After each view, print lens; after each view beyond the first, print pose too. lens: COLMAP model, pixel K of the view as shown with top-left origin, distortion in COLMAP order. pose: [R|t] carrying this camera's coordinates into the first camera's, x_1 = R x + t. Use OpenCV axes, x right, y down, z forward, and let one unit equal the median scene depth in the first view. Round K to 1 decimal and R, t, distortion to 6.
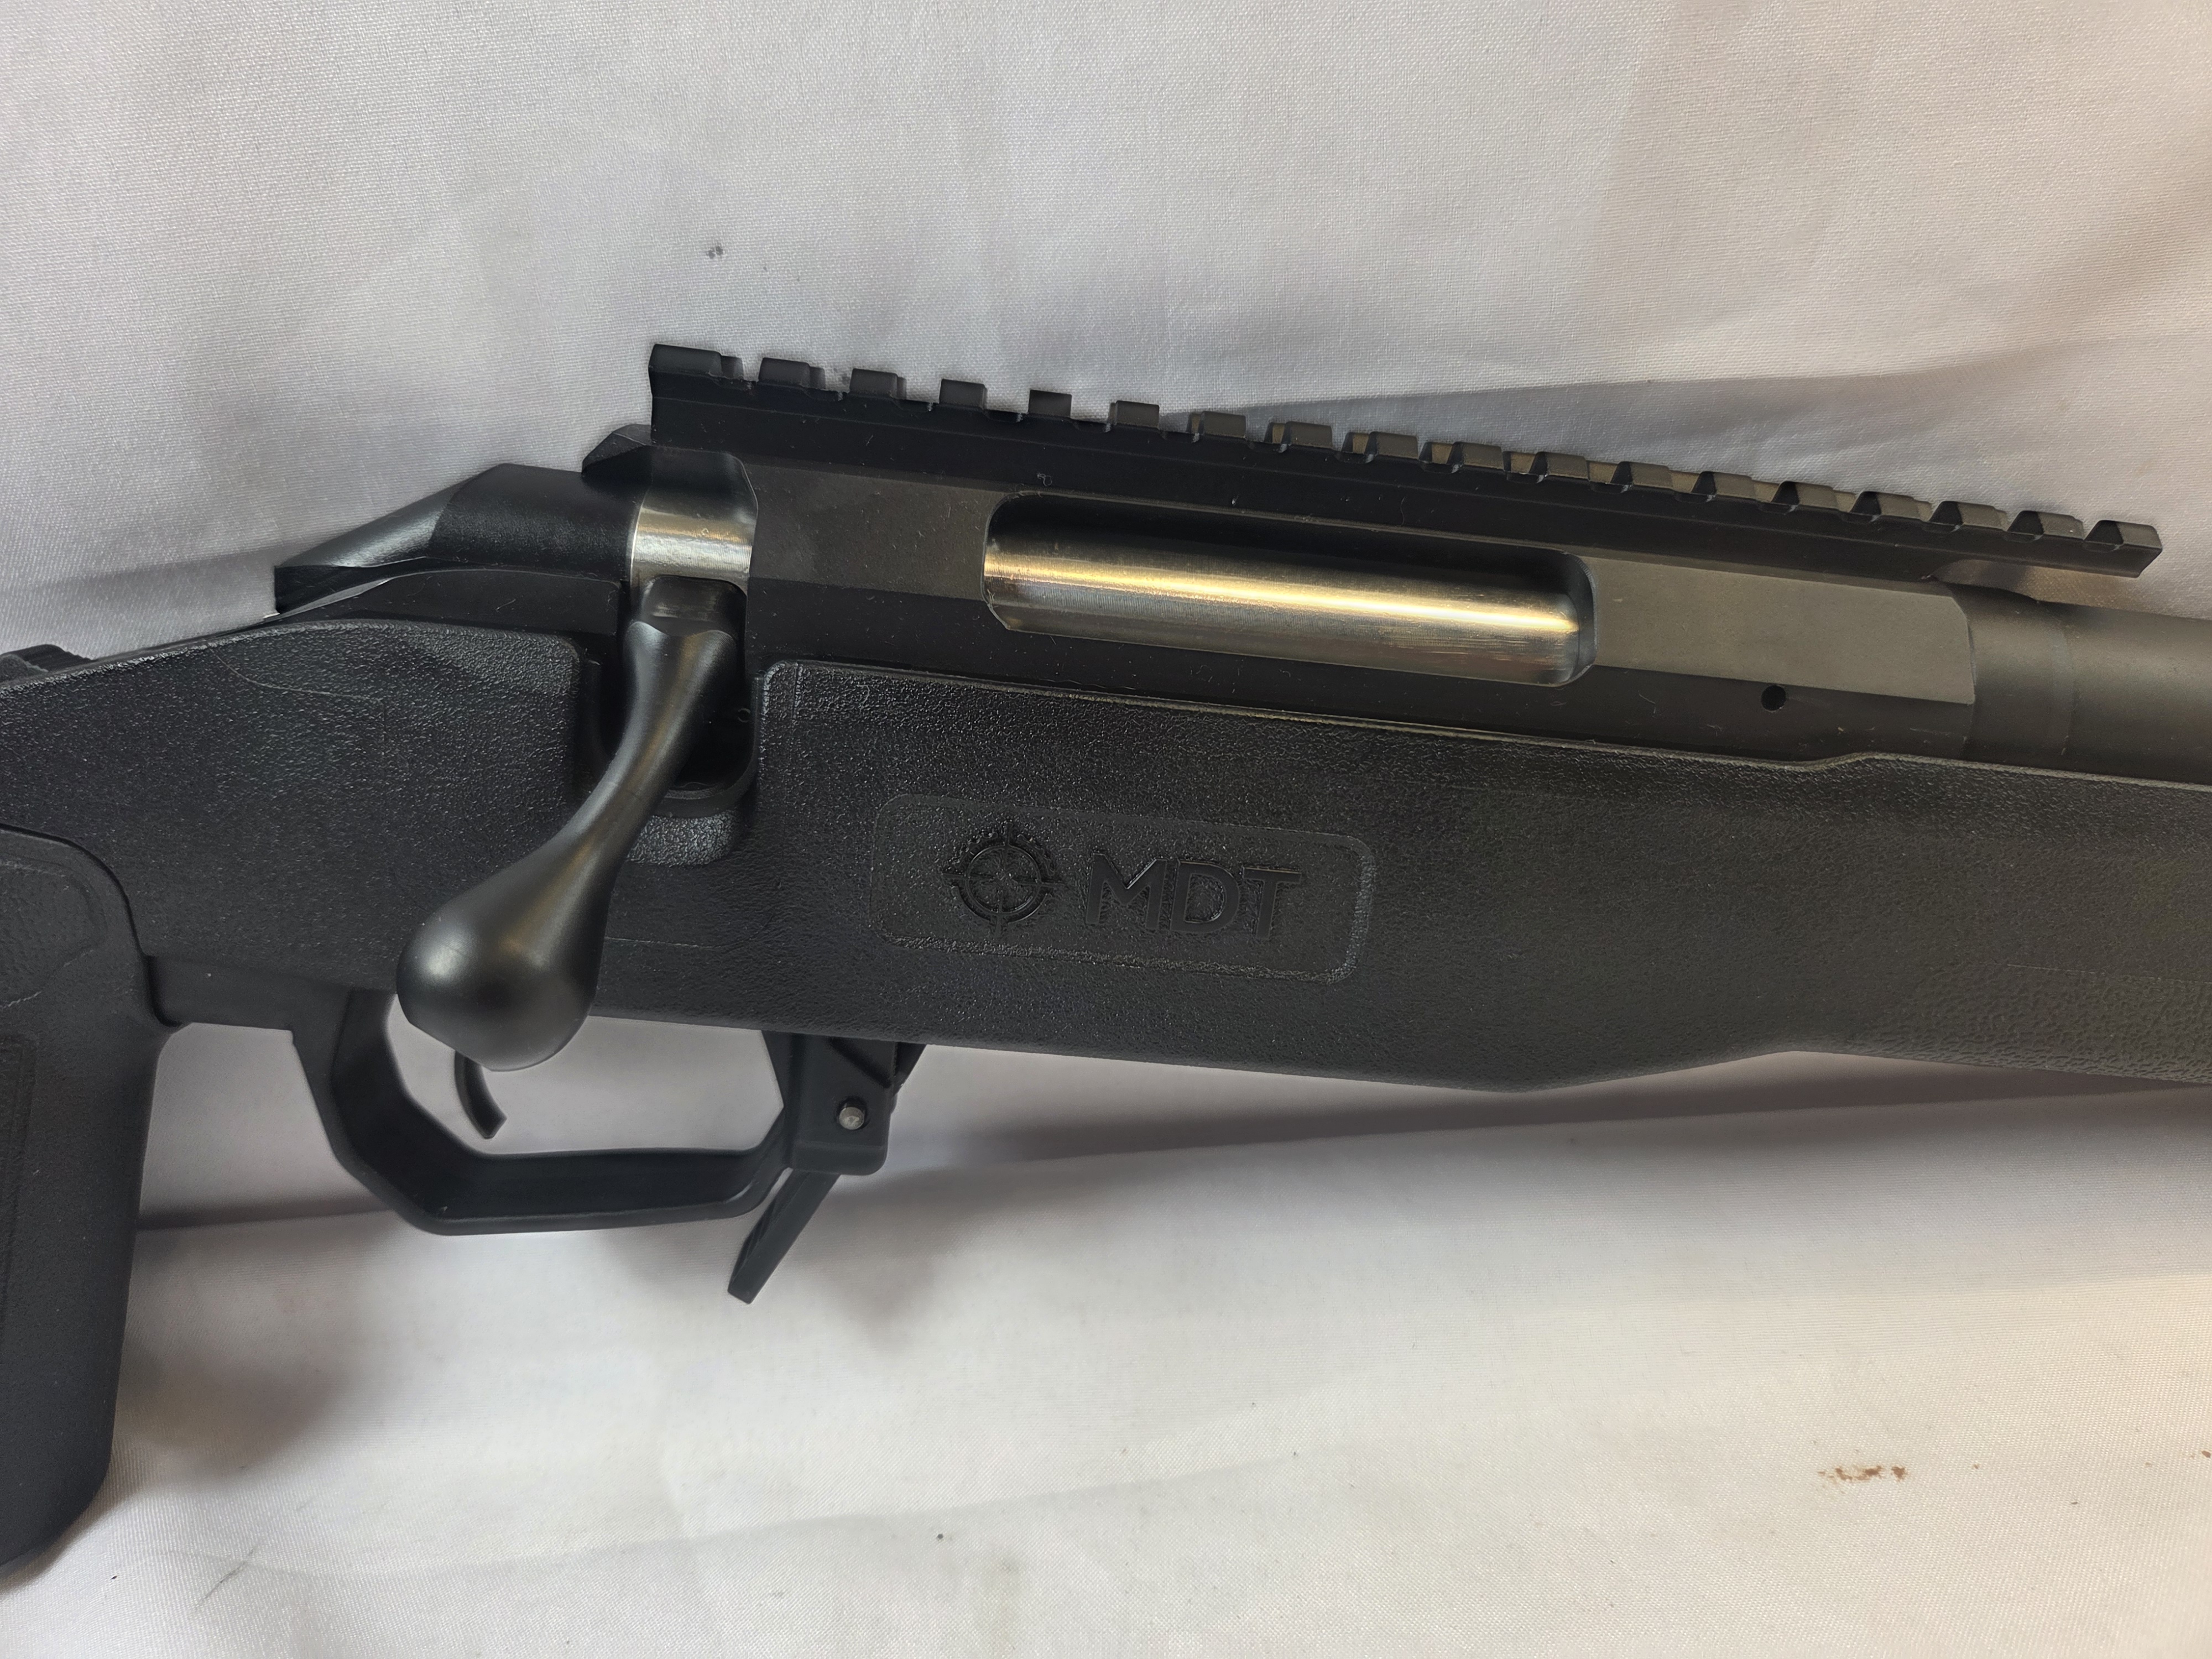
lens RADIAL K [[1483.8, 0, 1106.0], [0, 1483.8, 829.5], [0, 0, 1]] dist [-0.003241, 0.003567]
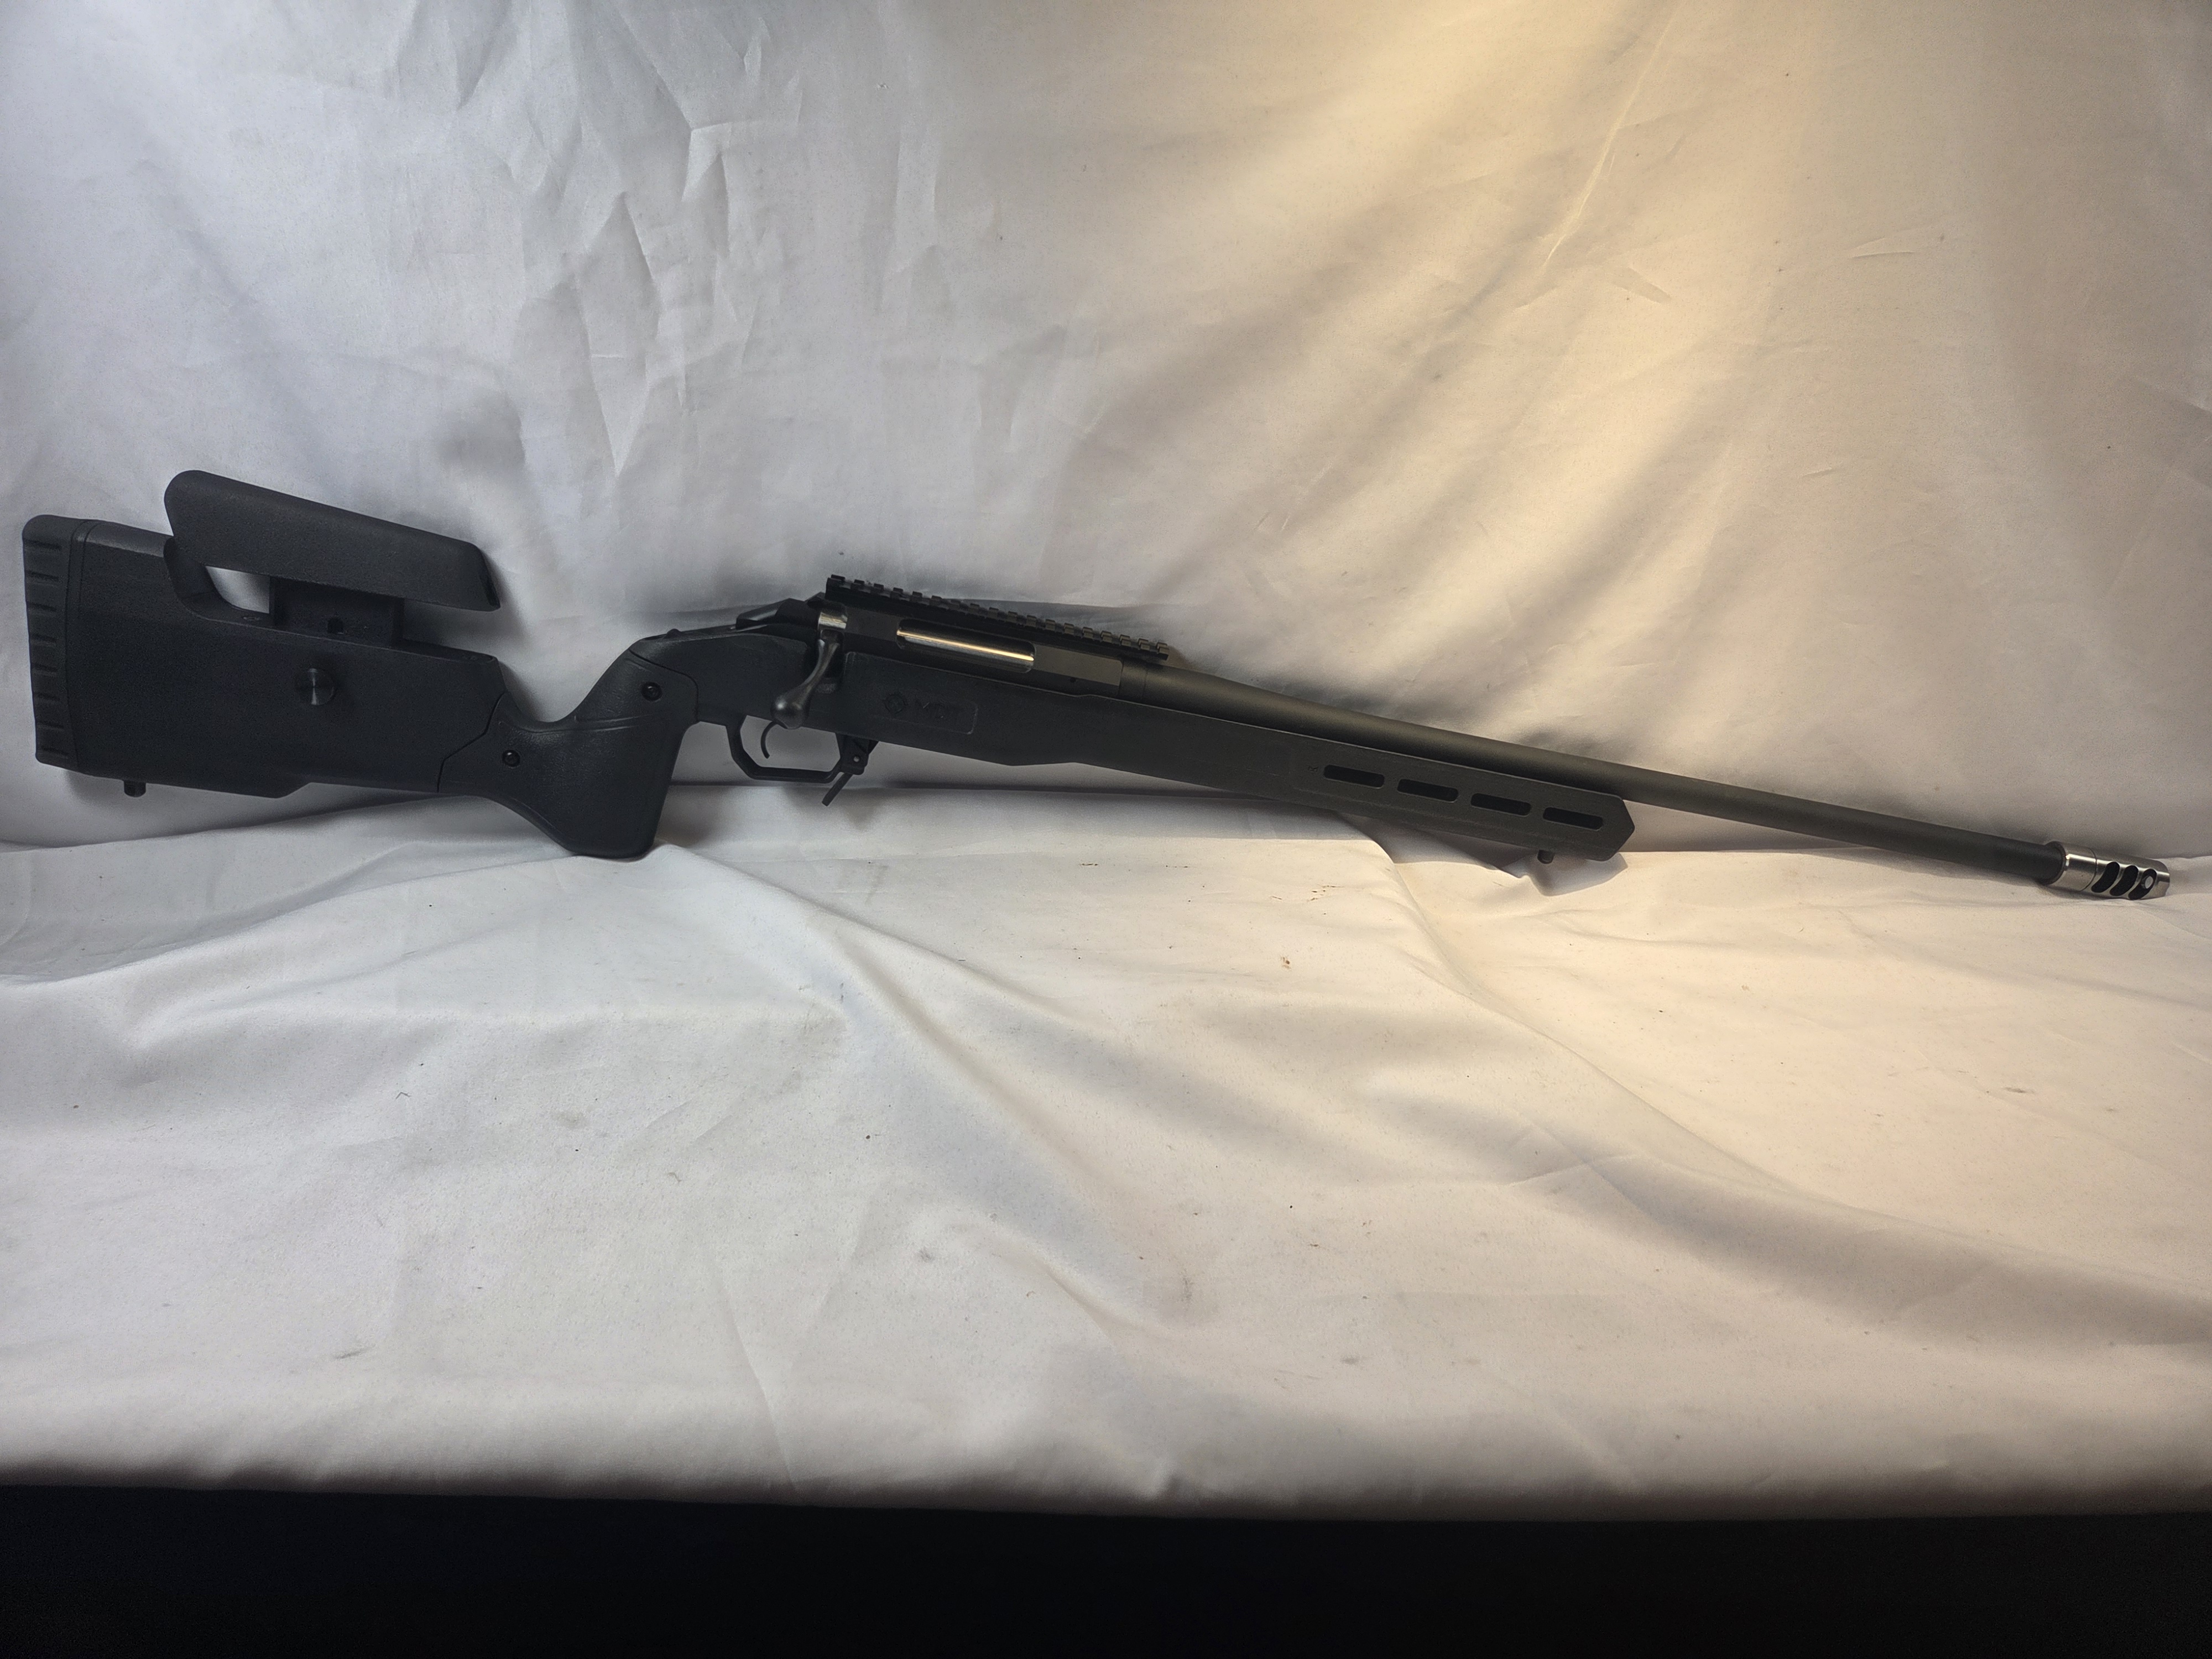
lens RADIAL K [[1483.8, 0, 1106.0], [0, 1483.8, 829.5], [0, 0, 1]] dist [-0.003241, 0.003567]
pose [[0.995489, 0.094873, 0.000395, 0.574820], [-0.094777, 0.994284, 0.049166, 0.123950], [0.004272, -0.048981, 0.998791, -3.362158]]
